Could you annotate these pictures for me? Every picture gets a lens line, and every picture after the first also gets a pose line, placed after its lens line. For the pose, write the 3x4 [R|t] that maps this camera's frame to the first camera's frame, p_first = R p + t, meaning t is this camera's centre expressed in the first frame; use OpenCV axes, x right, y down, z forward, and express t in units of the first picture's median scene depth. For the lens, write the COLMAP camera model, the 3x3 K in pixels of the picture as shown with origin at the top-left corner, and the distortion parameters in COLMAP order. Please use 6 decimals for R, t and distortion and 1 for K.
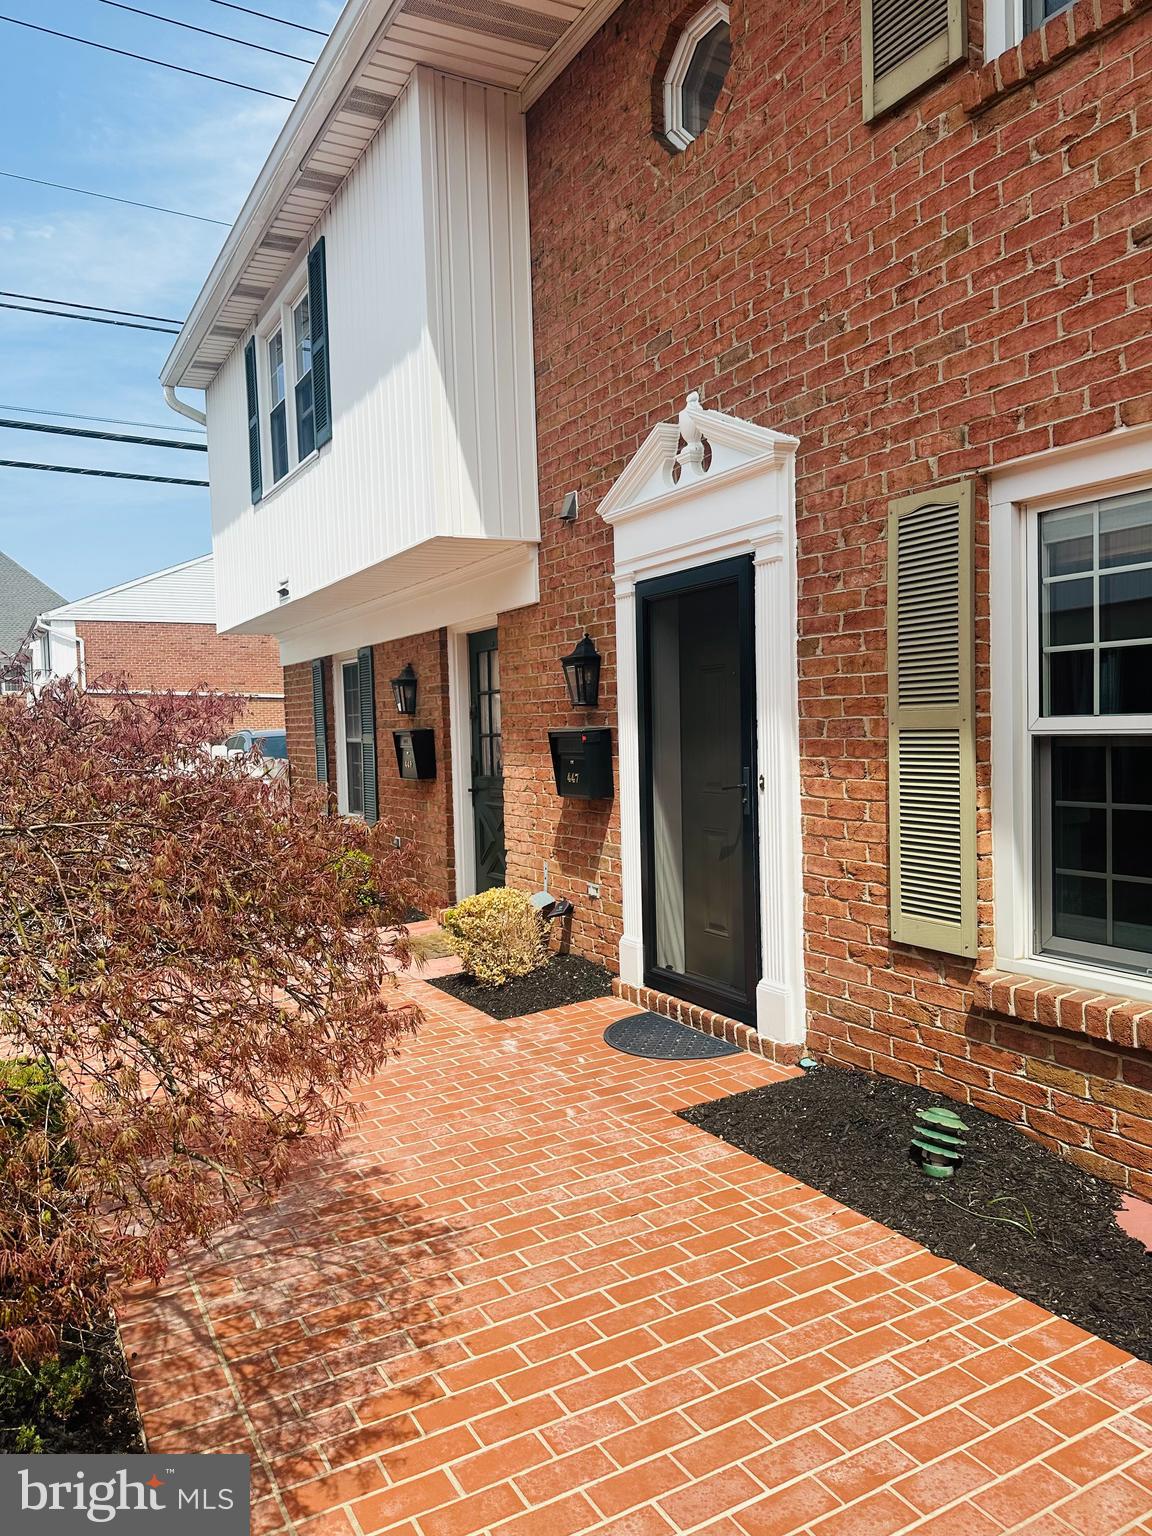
lens RADIAL K [[1067.7, 0, 576.0], [0, 1067.7, 768.0], [0, 0, 1]] dist [0.103832, -0.157160]
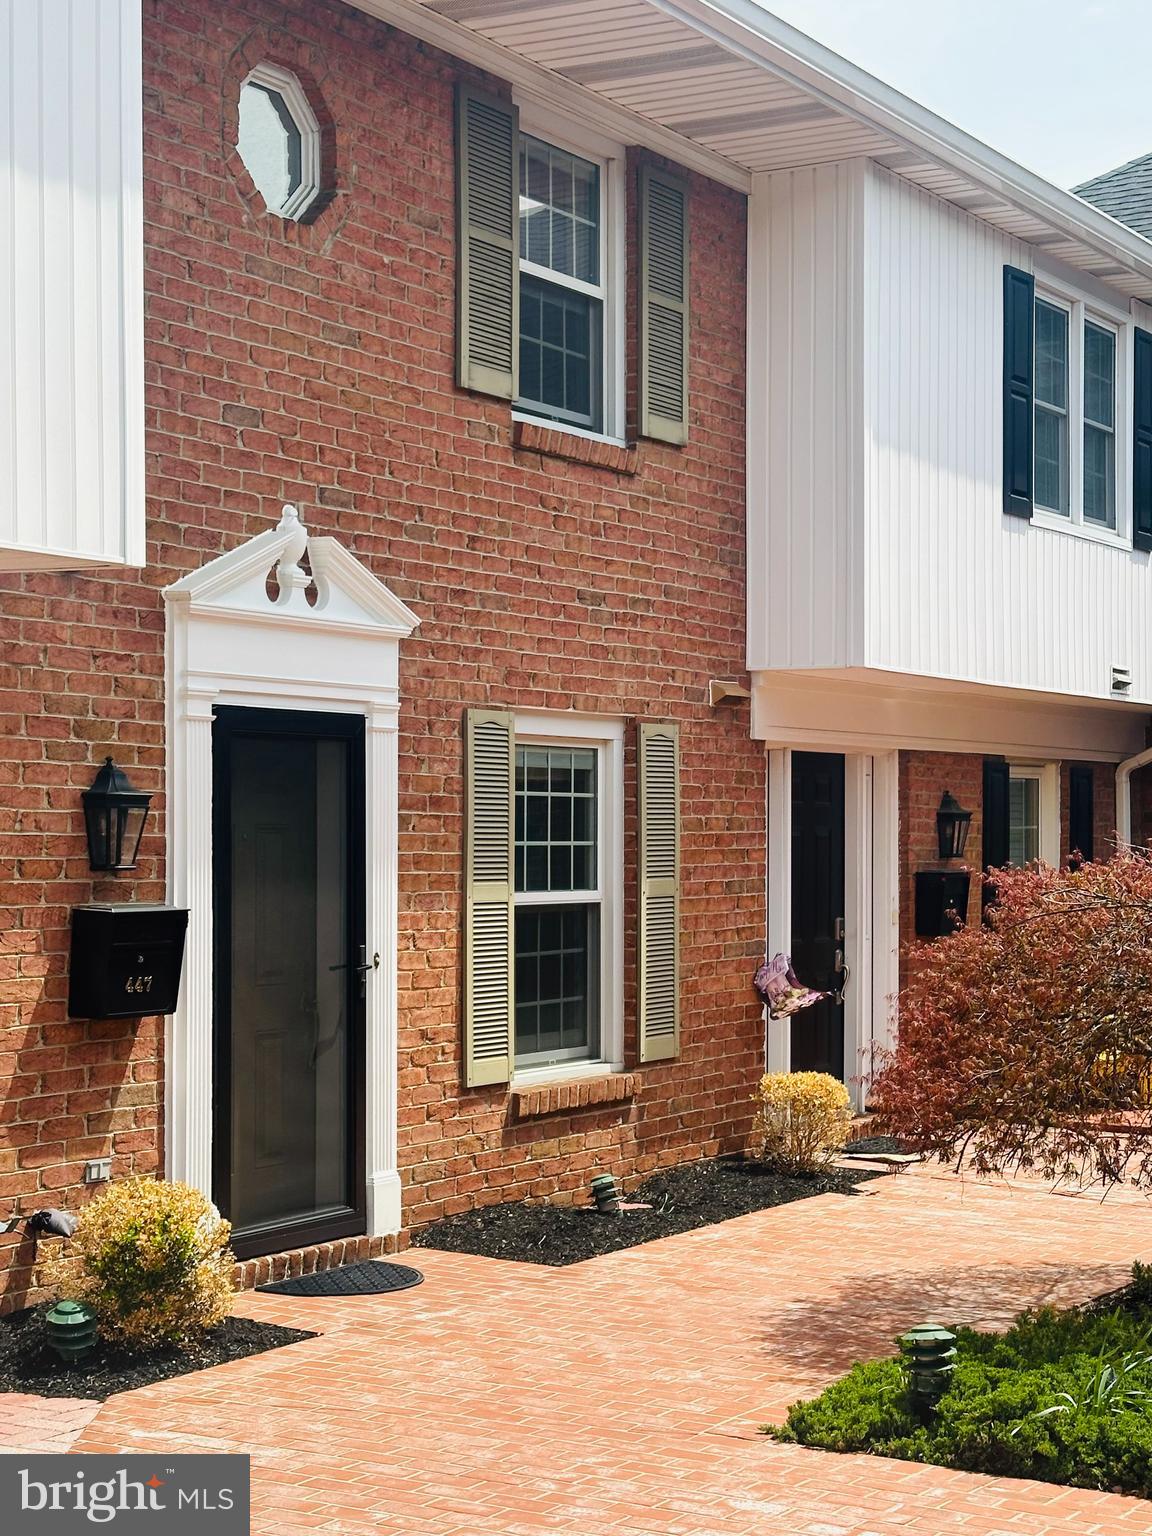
lens RADIAL K [[2616.9, 0, 576.0], [0, 2616.9, 768.0], [0, 0, 1]] dist [0.177498, 0.003555]
pose [[-0.497641, 0.054249, 0.865685, -2.141264], [0.050794, 0.998152, -0.033352, -0.077547], [-0.865895, 0.027375, -0.499477, 2.228327]]
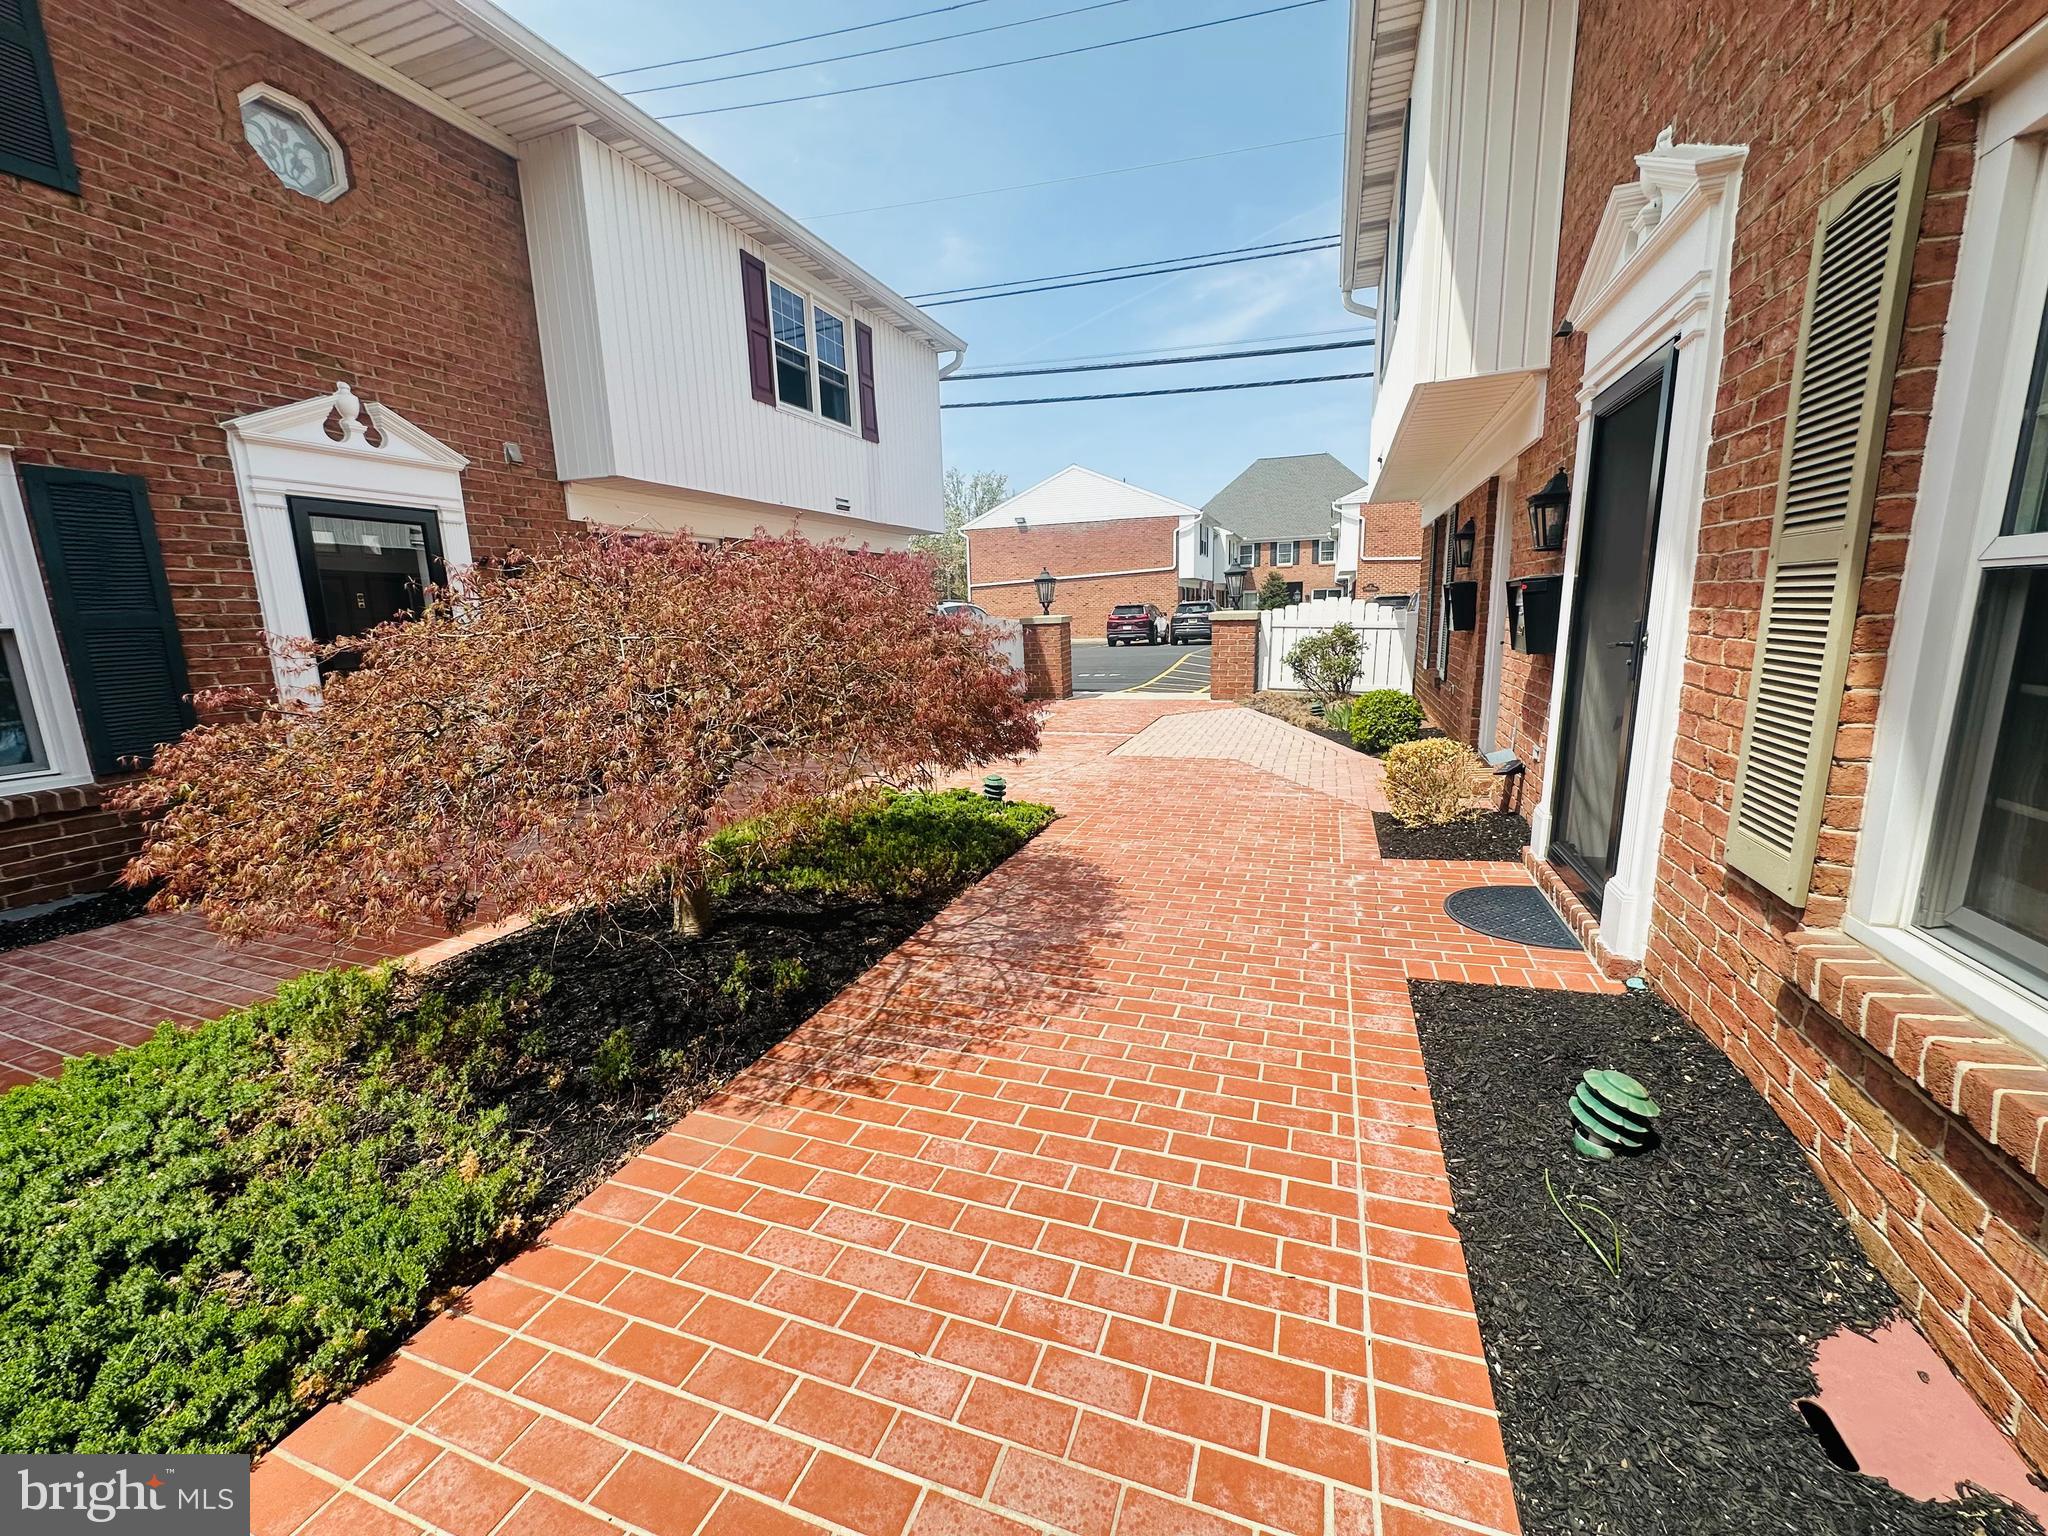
lens RADIAL K [[820.9, 0, 1020.4], [0, 820.9, 763.8], [0, 0, 1]] dist [-0.003862, 0.000098]
pose [[0.654369, 0.147823, -0.741586, 0.374494], [-0.017829, 0.983450, 0.180303, 0.002835], [0.755965, -0.104763, 0.646175, 0.276703]]
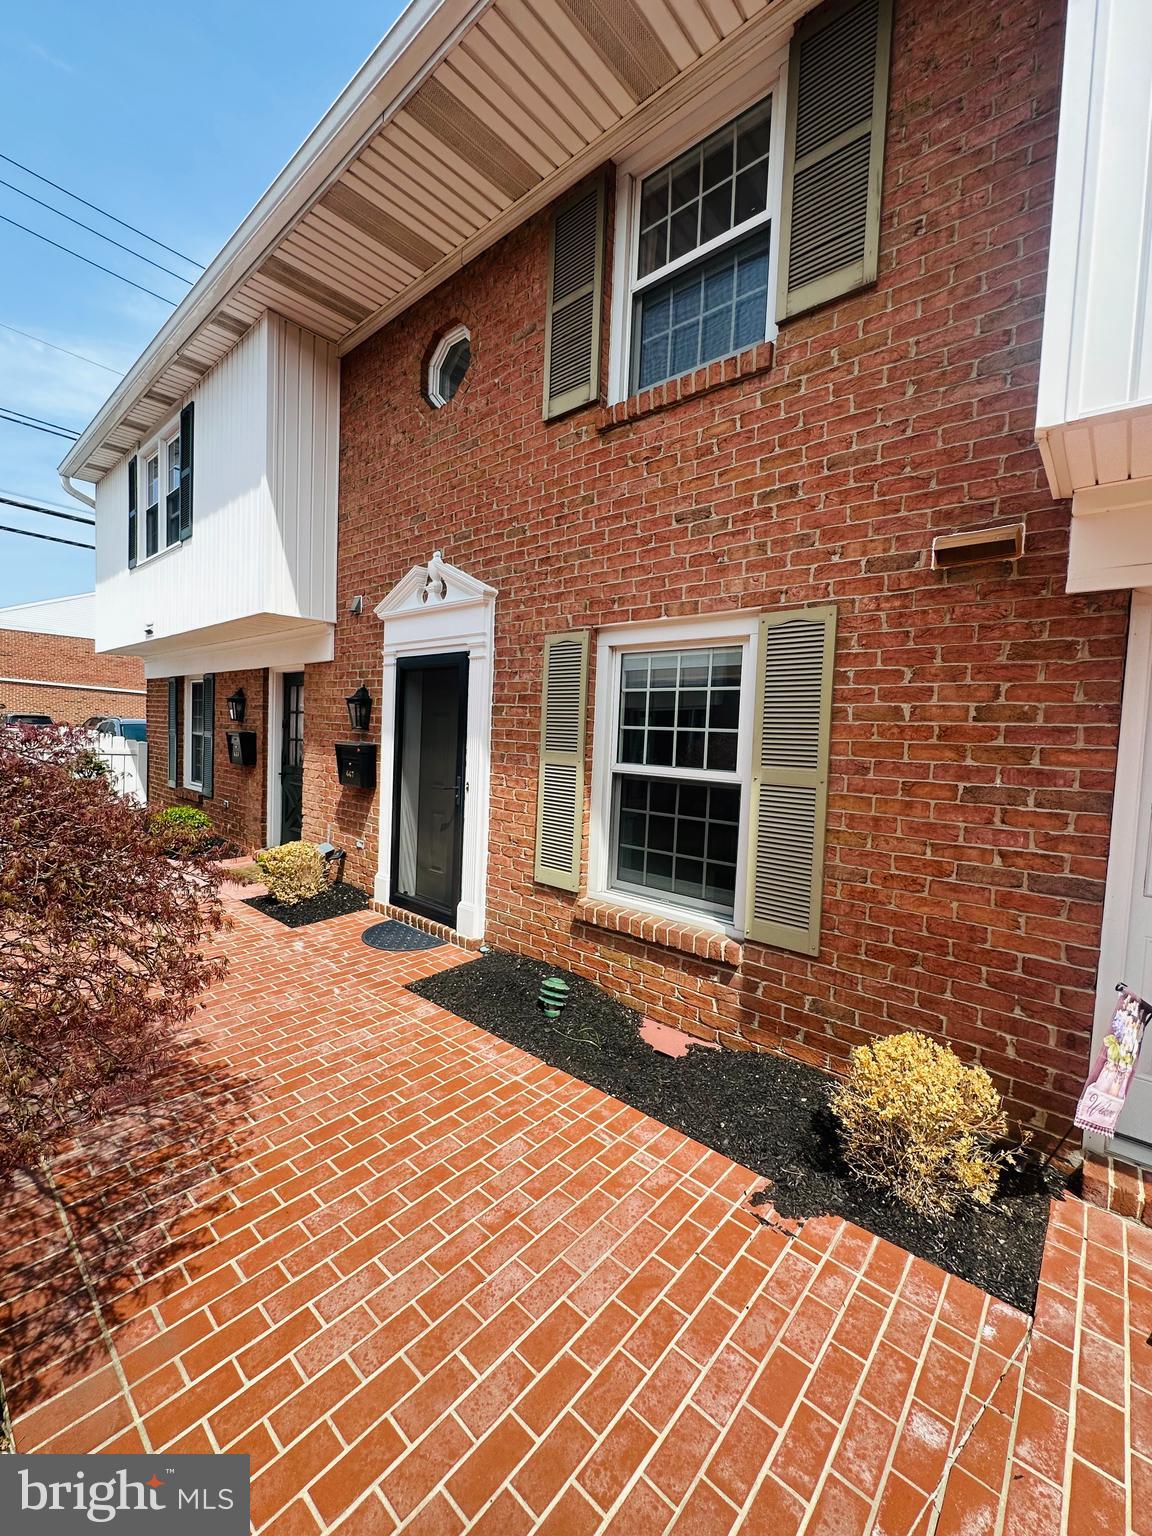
lens RADIAL K [[615.7, 0, 573.6], [0, 615.7, 761.4], [0, 0, 1]] dist [-0.003862, 0.000098]
pose [[0.940605, 0.048817, 0.335974, 0.002454], [-0.052456, 0.998622, 0.001757, -0.041421], [-0.335425, -0.019276, 0.941870, 0.025405]]
